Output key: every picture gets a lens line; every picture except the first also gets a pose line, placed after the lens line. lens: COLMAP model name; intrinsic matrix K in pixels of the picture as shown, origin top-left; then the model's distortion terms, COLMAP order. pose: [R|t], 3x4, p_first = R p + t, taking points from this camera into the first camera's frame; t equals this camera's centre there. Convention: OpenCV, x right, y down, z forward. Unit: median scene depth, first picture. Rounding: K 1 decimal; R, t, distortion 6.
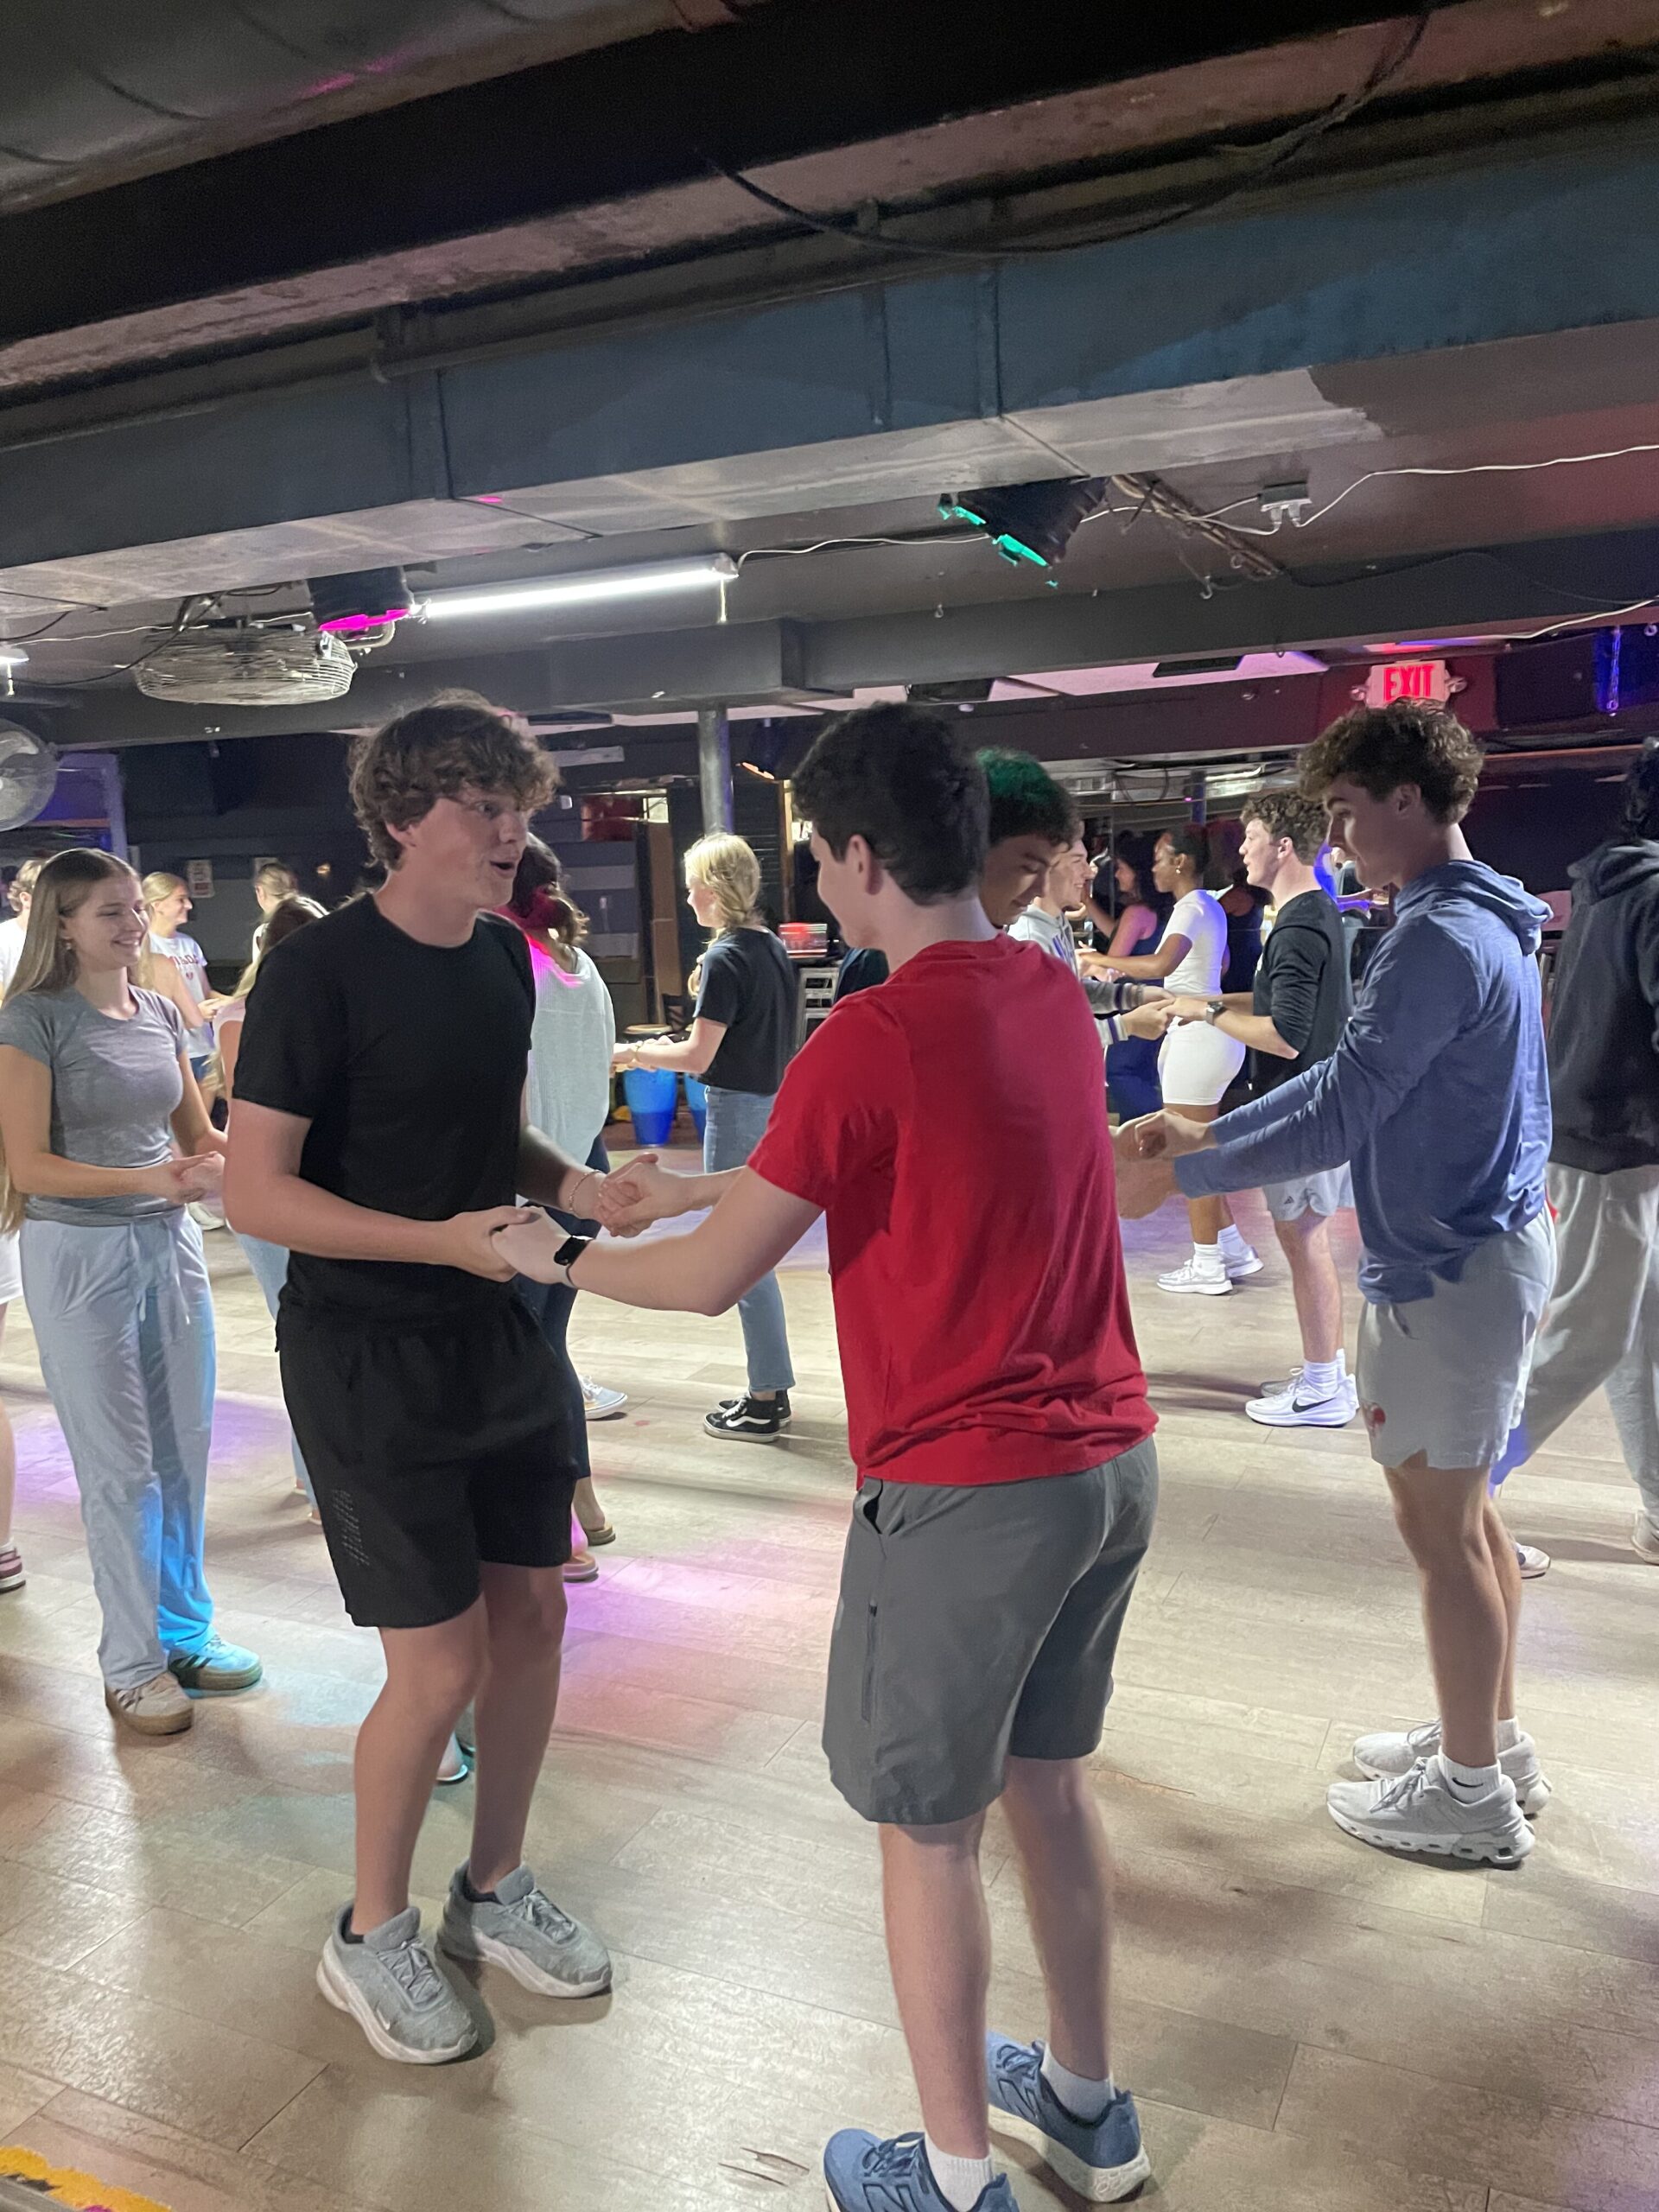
lens RADIAL K [[1676.6, 0, 867.1], [0, 1676.6, 1114.4], [0, 0, 1]] dist [0.082060, -0.109195]
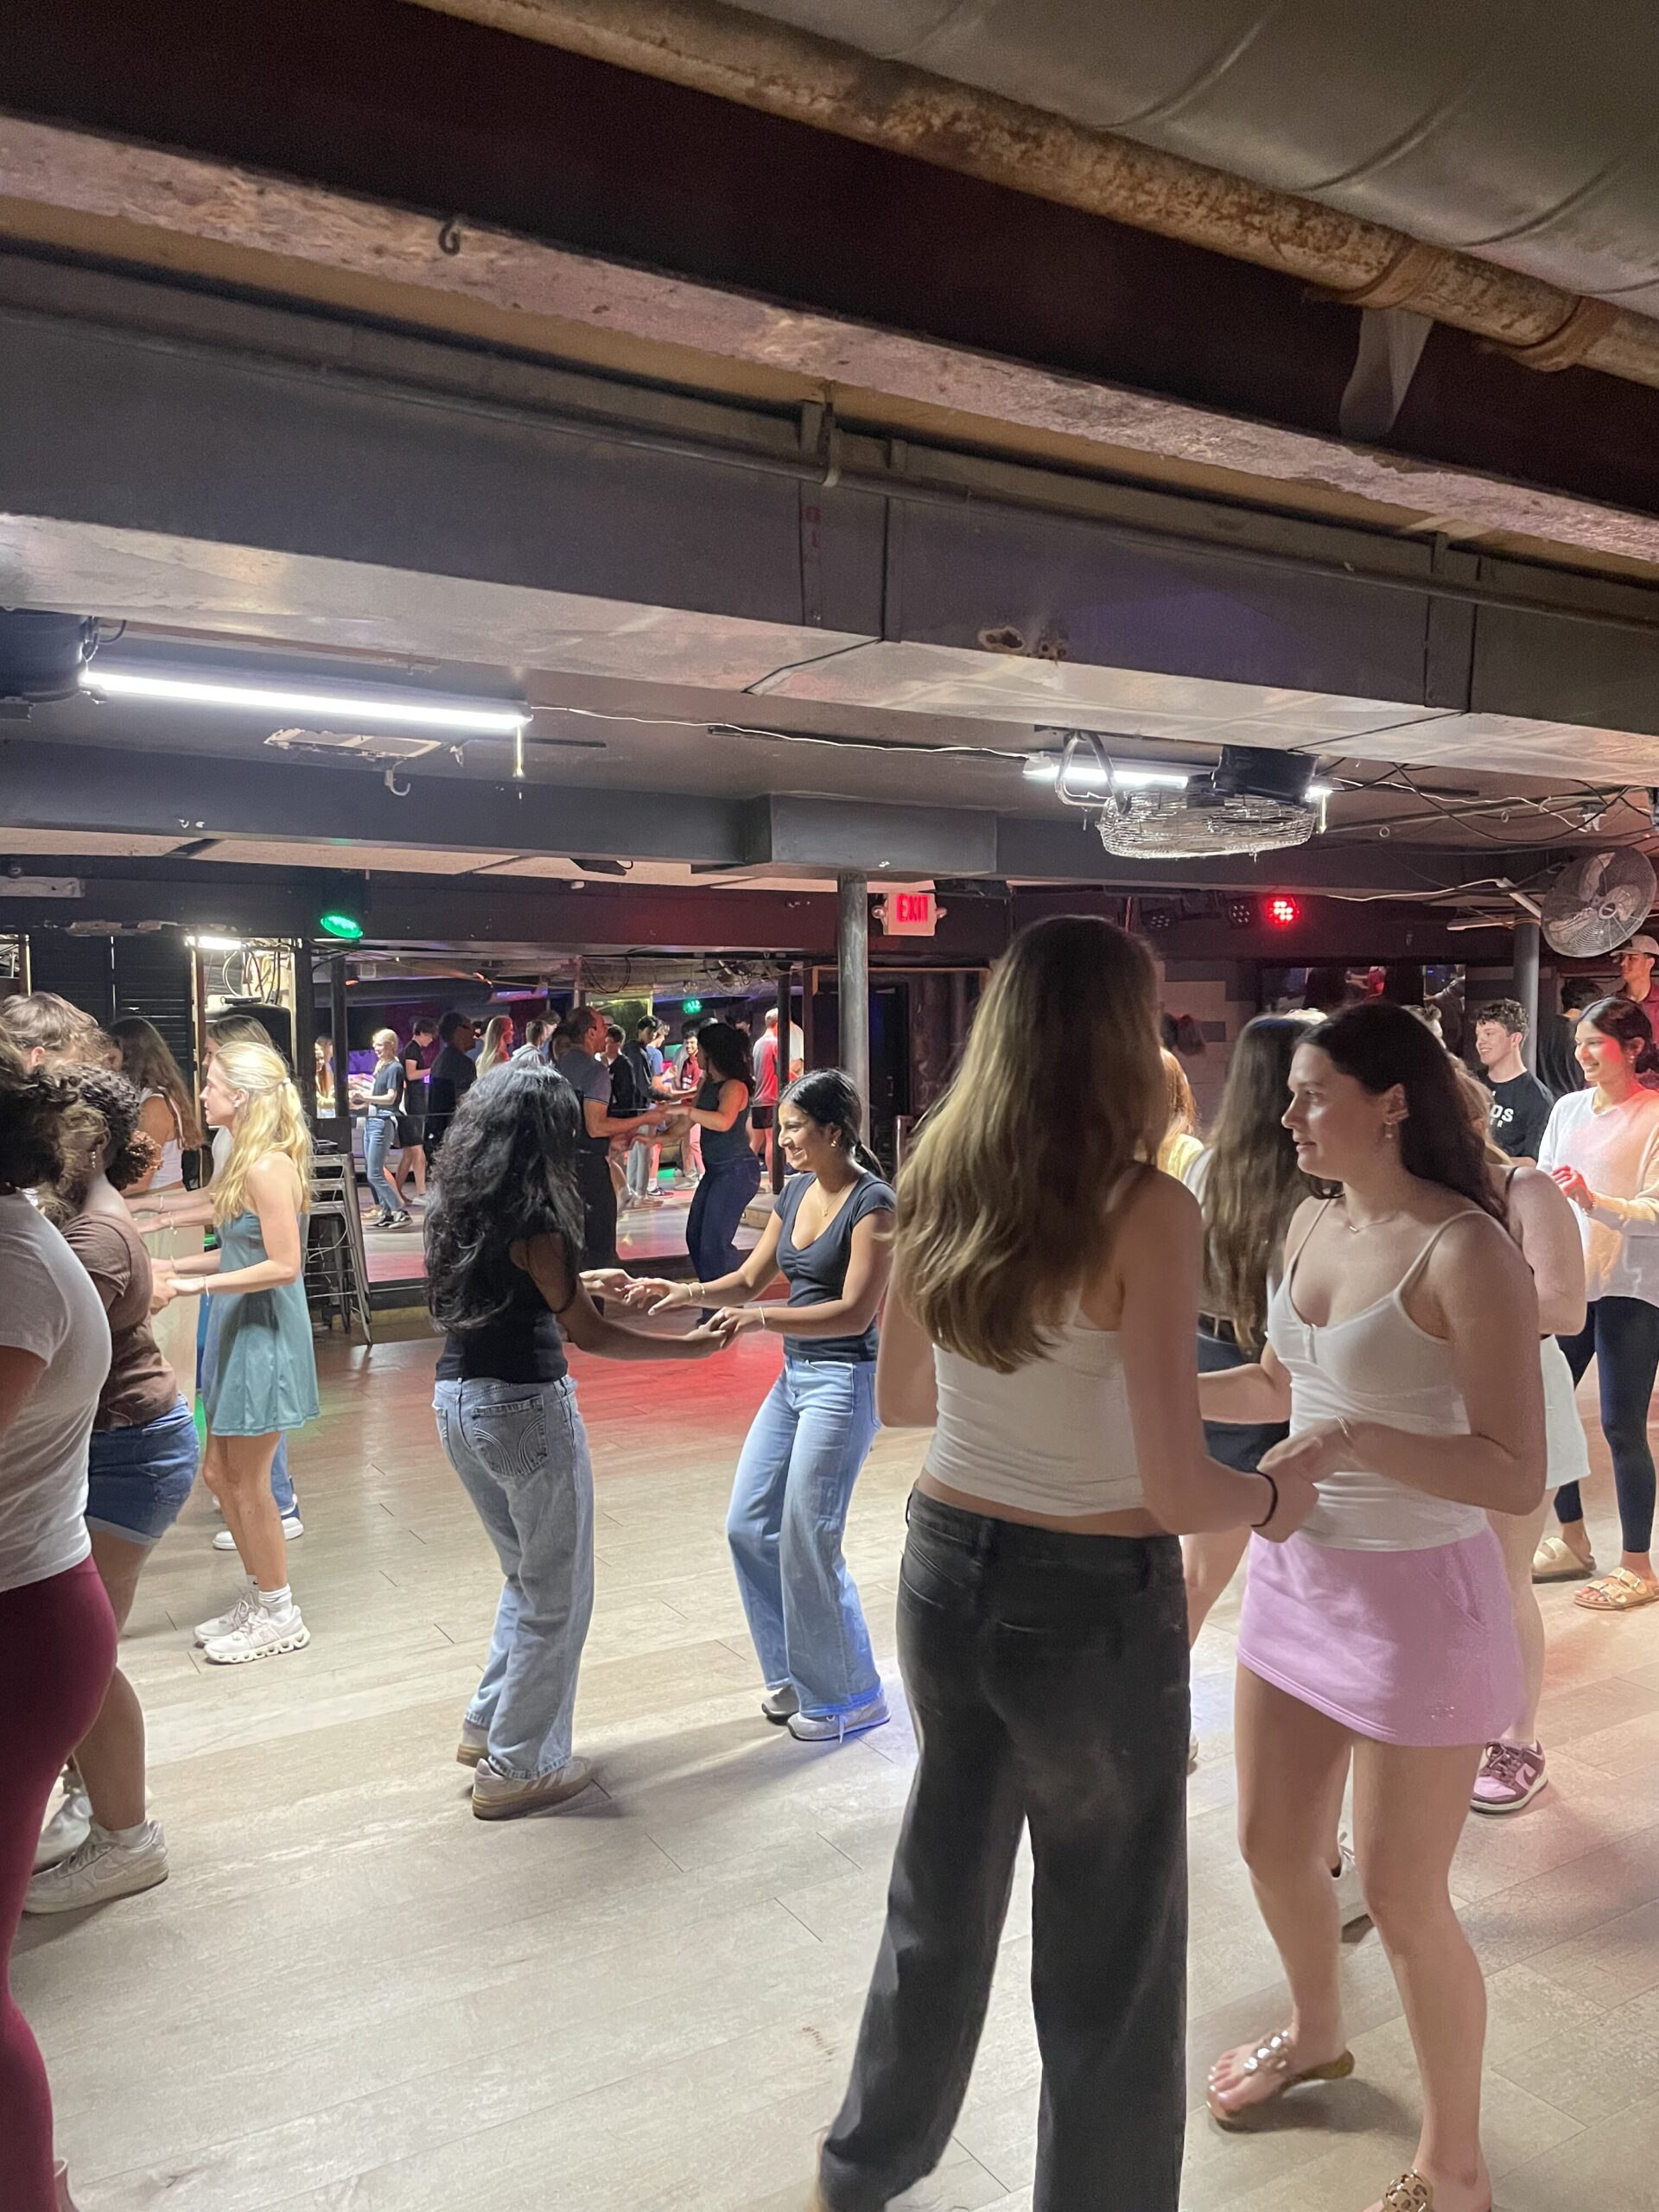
lens RADIAL K [[1668.8, 0, 854.1], [0, 1668.8, 1115.6], [0, 0, 1]] dist [0.091634, -0.134532]
pose [[0.568555, -0.010897, 0.822573, -0.950631], [0.107508, 0.992321, -0.061163, -0.041523], [-0.815590, 0.123208, 0.565361, 0.470076]]
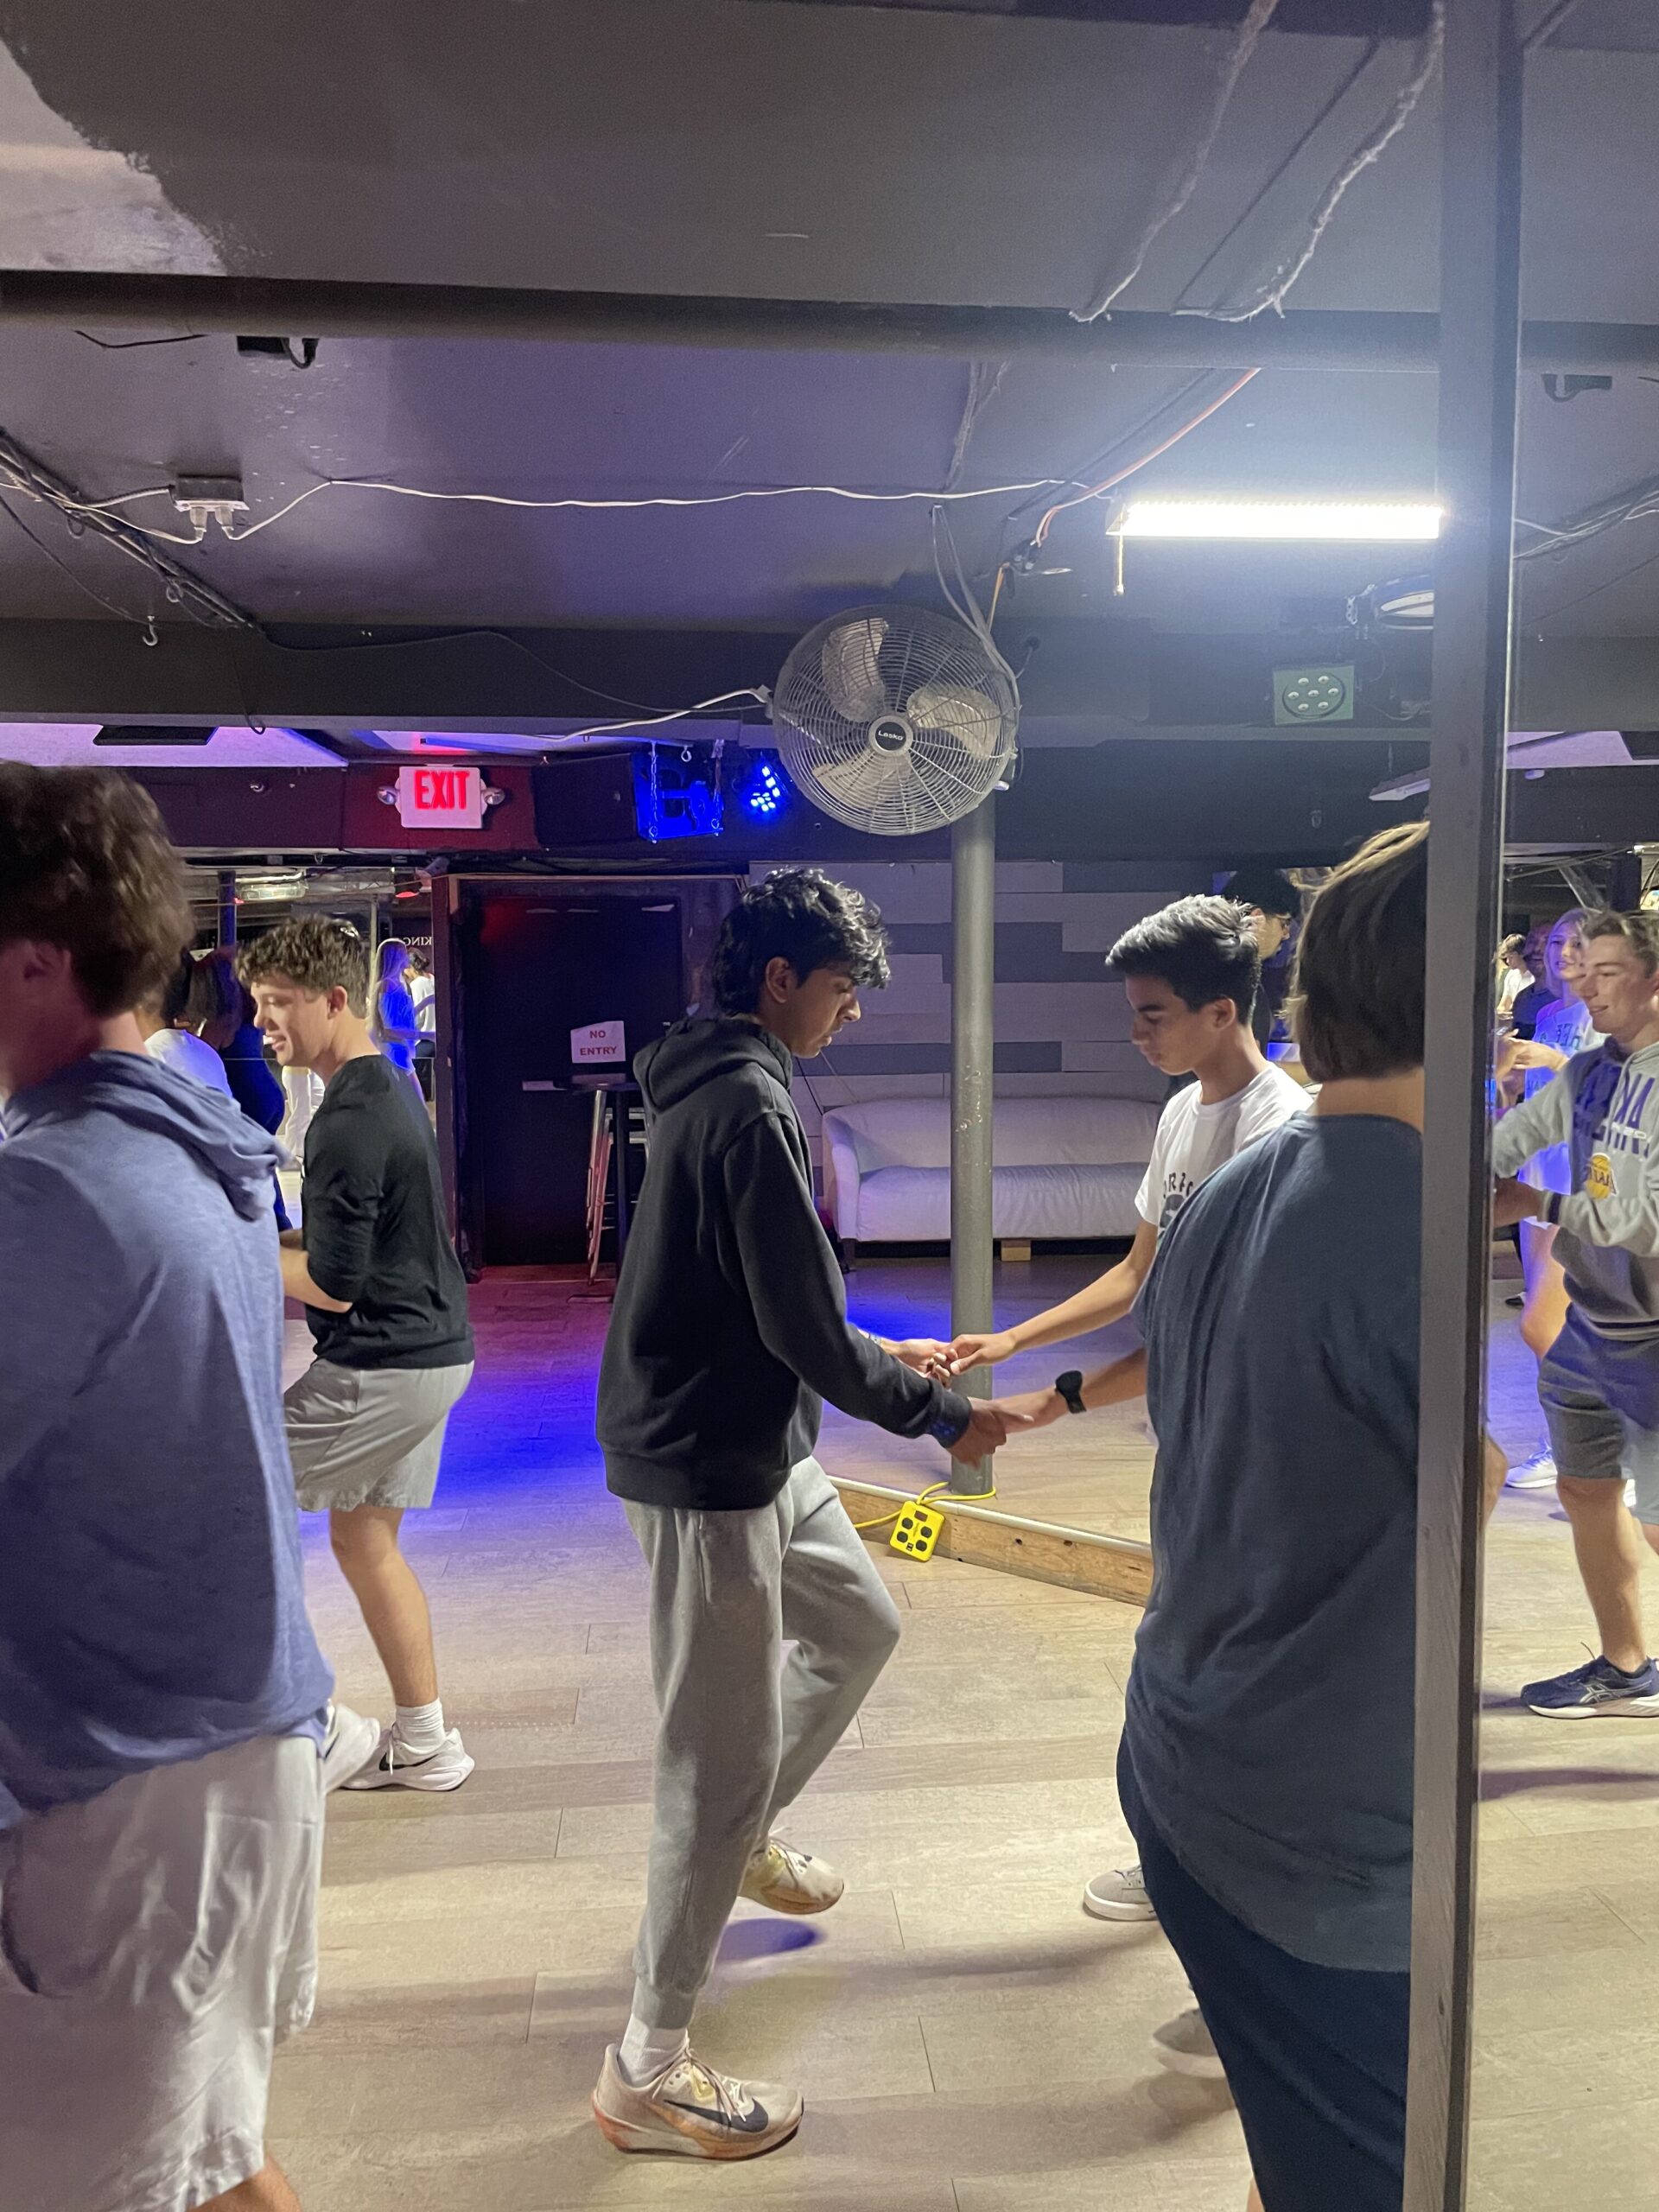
lens RADIAL K [[1668.8, 0, 854.1], [0, 1668.8, 1115.6], [0, 0, 1]] dist [0.091634, -0.134532]
pose [[0.865396, -0.013388, 0.500909, 0.081021], [0.044144, 0.997793, -0.049598, -0.039050], [-0.499140, 0.065034, 0.864077, 0.181113]]
